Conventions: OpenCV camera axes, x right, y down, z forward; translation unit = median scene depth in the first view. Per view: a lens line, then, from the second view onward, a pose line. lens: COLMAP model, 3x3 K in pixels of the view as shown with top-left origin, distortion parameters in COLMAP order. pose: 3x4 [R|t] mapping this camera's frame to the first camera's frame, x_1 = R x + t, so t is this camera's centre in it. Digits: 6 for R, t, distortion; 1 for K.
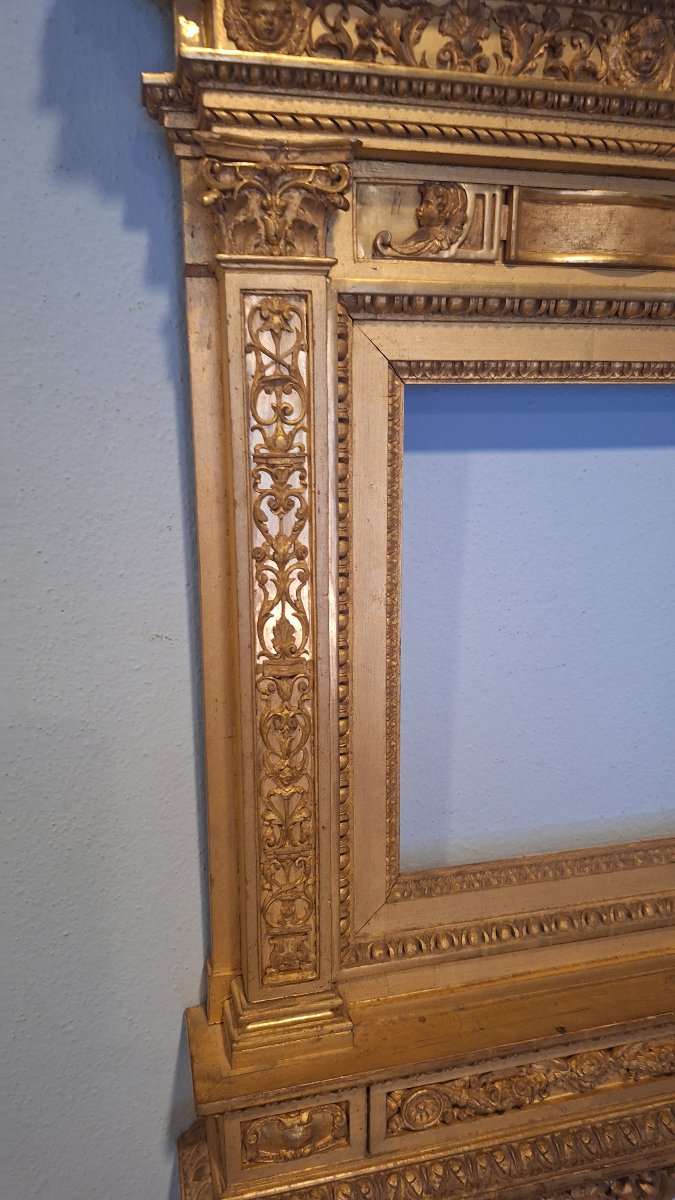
lens RADIAL K [[846.5, 0, 330.8], [0, 846.5, 592.8], [0, 0, 1]] dist [0.082857, -0.138922]
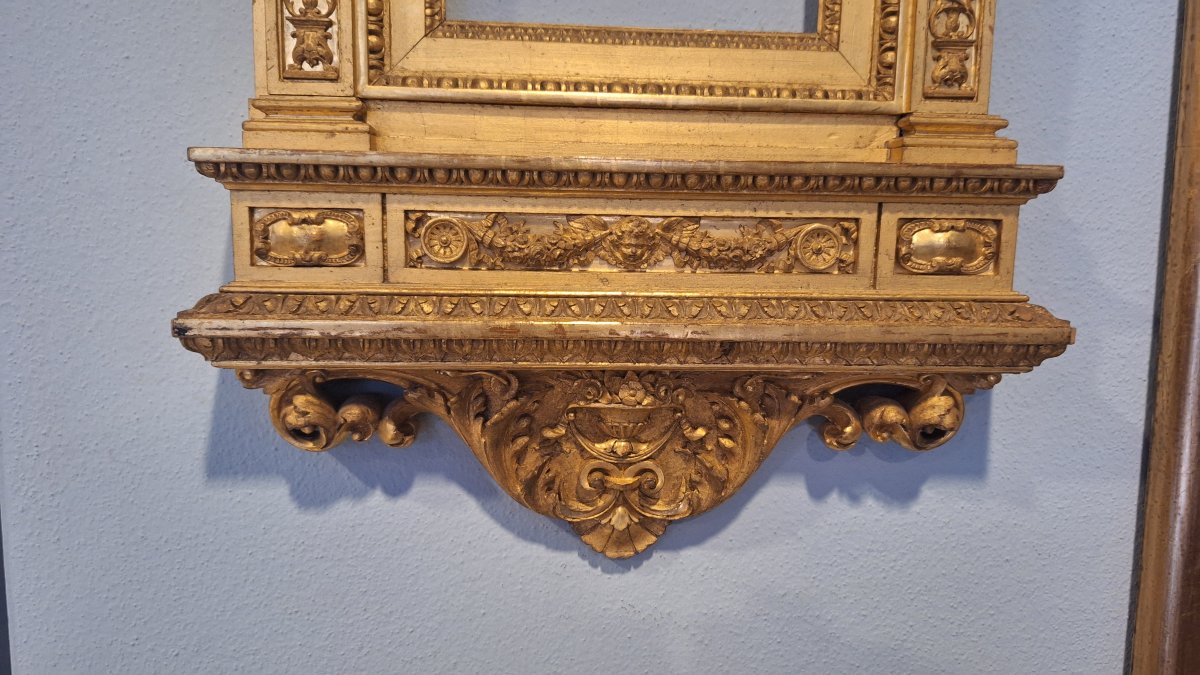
lens RADIAL K [[846.5, 0, 595.0], [0, 846.5, 330.5], [0, 0, 1]] dist [0.082857, -0.138922]
pose [[0.985362, 0.052836, -0.162078, 0.479785], [-0.062632, 0.996468, -0.055934, 0.820952], [0.158550, 0.065267, 0.985191, 0.091046]]
